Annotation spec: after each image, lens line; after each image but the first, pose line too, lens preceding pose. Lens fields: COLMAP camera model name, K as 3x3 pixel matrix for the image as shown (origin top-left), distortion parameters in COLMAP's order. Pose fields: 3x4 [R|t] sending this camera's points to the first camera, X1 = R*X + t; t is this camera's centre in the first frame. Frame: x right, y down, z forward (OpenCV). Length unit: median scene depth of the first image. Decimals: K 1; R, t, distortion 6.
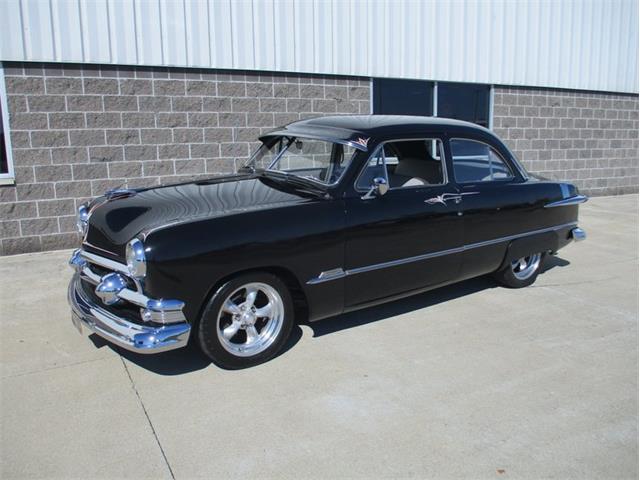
lens RADIAL K [[534.3, 0, 318.4], [0, 534.3, 238.1], [0, 0, 1]] dist [-0.033319, 0.002452]
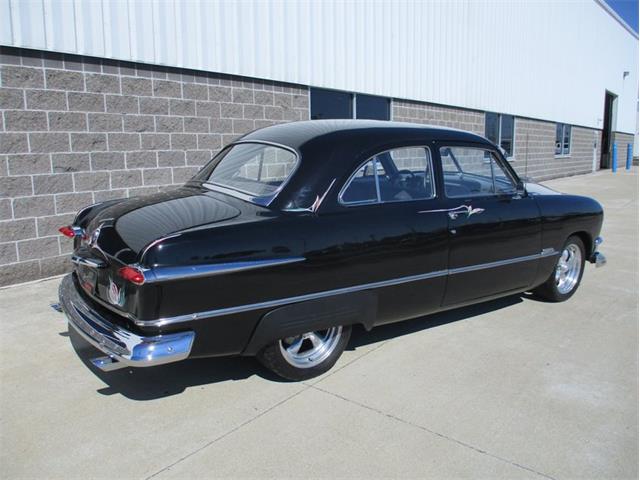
lens RADIAL K [[534.3, 0, 318.4], [0, 534.3, 238.1], [0, 0, 1]] dist [-0.033319, 0.002452]
pose [[0.915628, -0.059014, 0.397673, -0.362474], [0.065623, 0.997840, -0.003016, -0.012282], [-0.396636, 0.028858, 0.917522, 0.088211]]
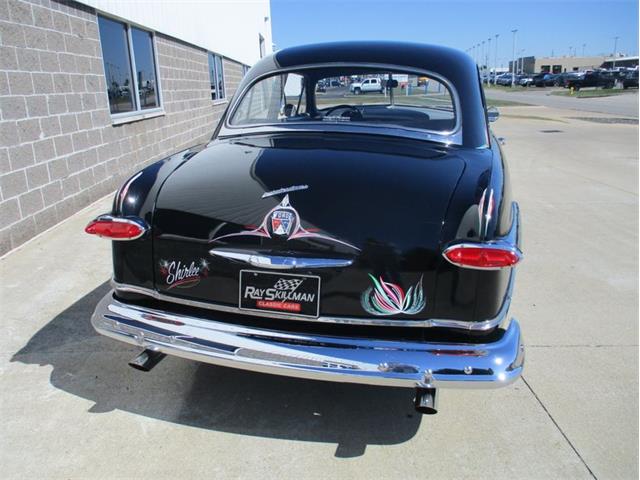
lens RADIAL K [[534.3, 0, 318.4], [0, 534.3, 238.1], [0, 0, 1]] dist [-0.033319, 0.002452]
pose [[0.469261, -0.245492, 0.848250, -0.581020], [0.188178, 0.966317, 0.175559, -0.063758], [-0.862776, 0.077239, 0.499651, 0.425771]]
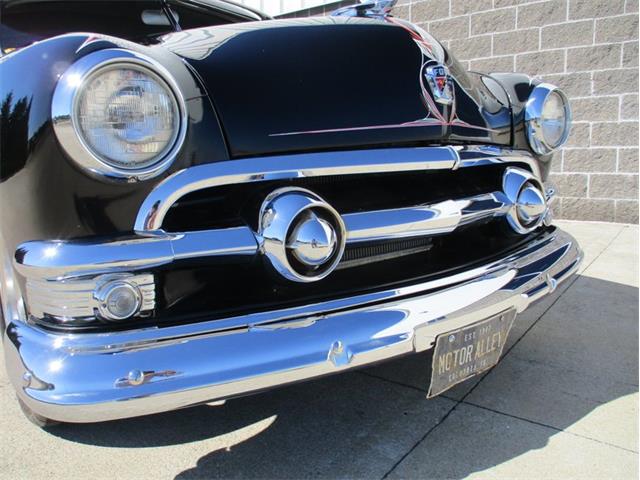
lens RADIAL K [[534.3, 0, 318.4], [0, 534.3, 238.1], [0, 0, 1]] dist [-0.033319, 0.002452]
pose [[0.410735, 0.138133, -0.901230, 0.466576], [-0.161407, 0.983861, 0.077237, -0.014161], [0.897354, 0.113741, 0.426402, 0.628695]]
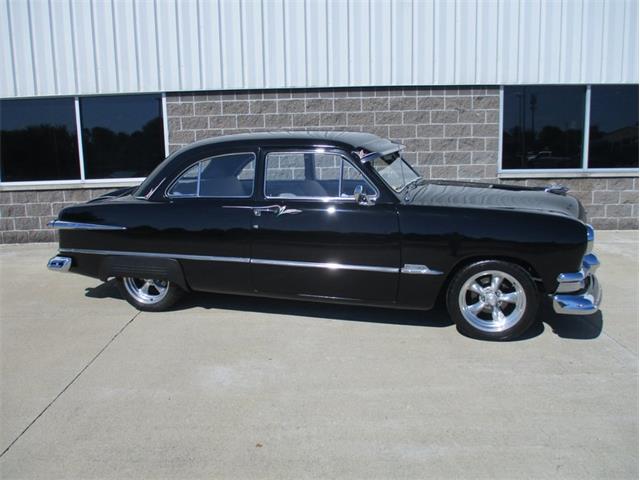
lens RADIAL K [[534.3, 0, 318.4], [0, 534.3, 238.1], [0, 0, 1]] dist [-0.033319, 0.002452]
pose [[0.879030, 0.072644, -0.471200, 0.333663], [-0.080039, 0.996782, 0.004359, -0.006694], [0.470000, 0.033882, 0.882016, 0.014556]]
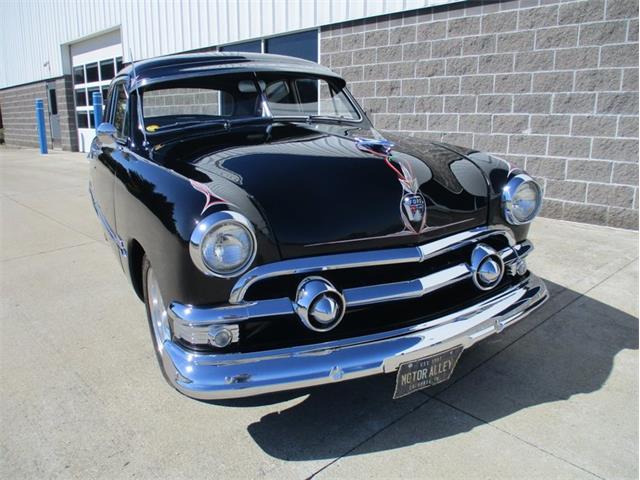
lens RADIAL K [[534.3, 0, 318.4], [0, 534.3, 238.1], [0, 0, 1]] dist [-0.033319, 0.002452]
pose [[0.241234, 0.237676, -0.940912, 0.576527], [-0.178897, 0.963821, 0.197596, -0.090632], [0.953835, 0.120660, 0.275026, 0.609833]]
